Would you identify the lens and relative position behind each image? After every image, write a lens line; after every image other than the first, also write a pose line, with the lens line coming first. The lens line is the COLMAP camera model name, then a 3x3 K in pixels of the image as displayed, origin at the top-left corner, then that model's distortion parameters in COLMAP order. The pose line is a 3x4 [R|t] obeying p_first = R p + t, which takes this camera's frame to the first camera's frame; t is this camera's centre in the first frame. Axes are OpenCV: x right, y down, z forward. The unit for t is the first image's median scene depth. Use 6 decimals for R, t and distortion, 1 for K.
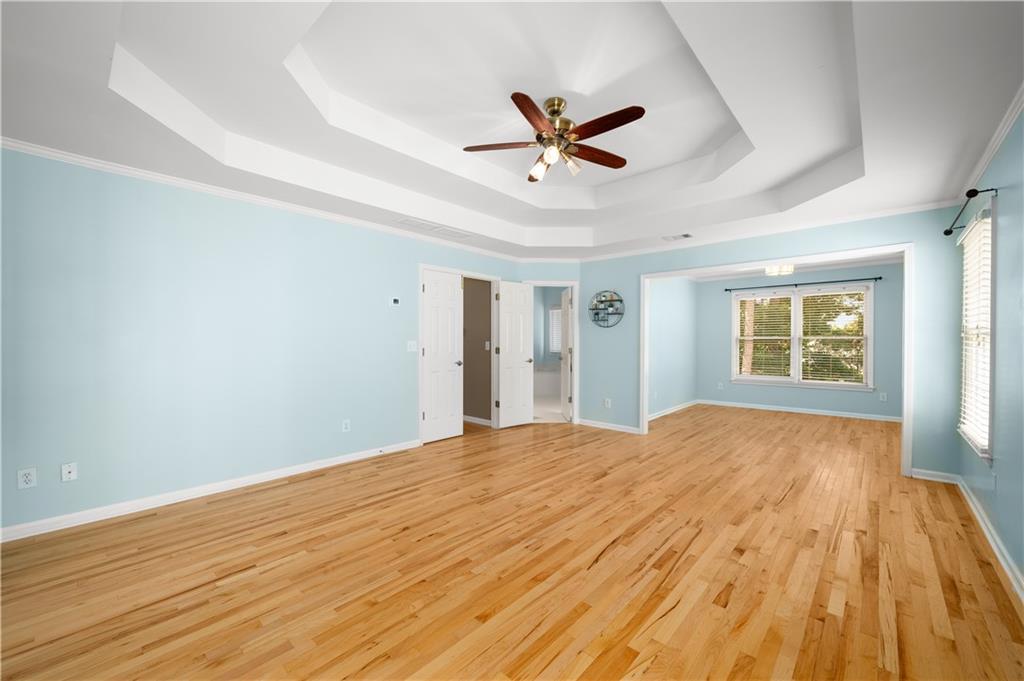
lens RADIAL K [[404.2, 0, 512.0], [0, 404.2, 340.5], [0, 0, 1]] dist [-0.000246, -0.000128]
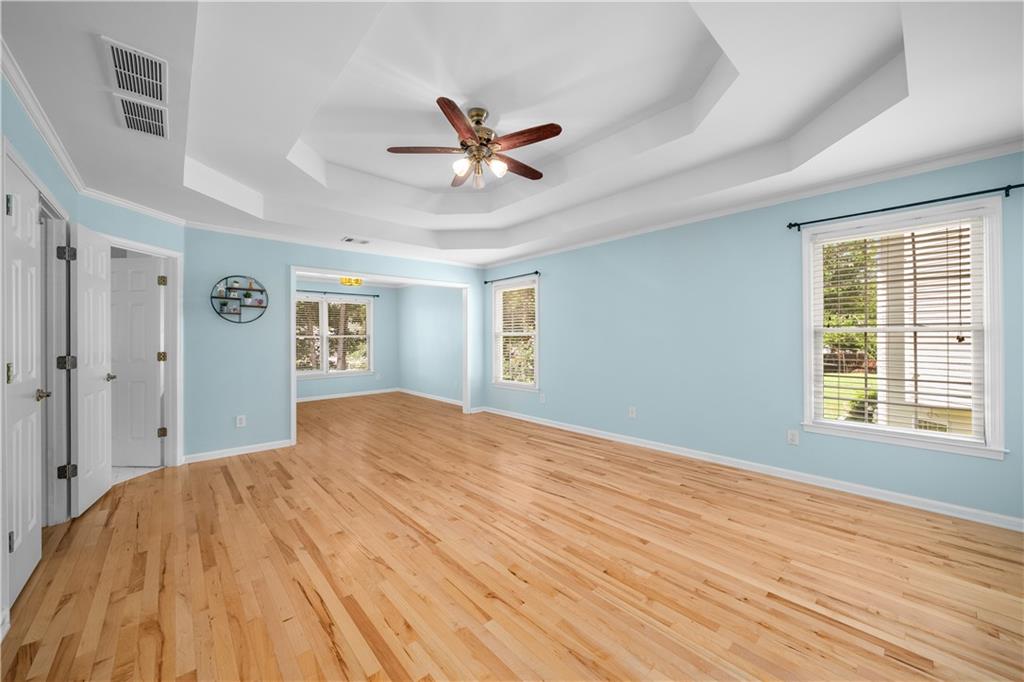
lens RADIAL K [[378.1, 0, 512.0], [0, 378.1, 341.0], [0, 0, 1]] dist [-0.001002, -0.000131]
pose [[0.101552, -0.011537, 0.994763, -0.780052], [0.007541, 0.999913, 0.010826, -0.004038], [-0.994802, 0.006402, 0.101630, 0.741358]]
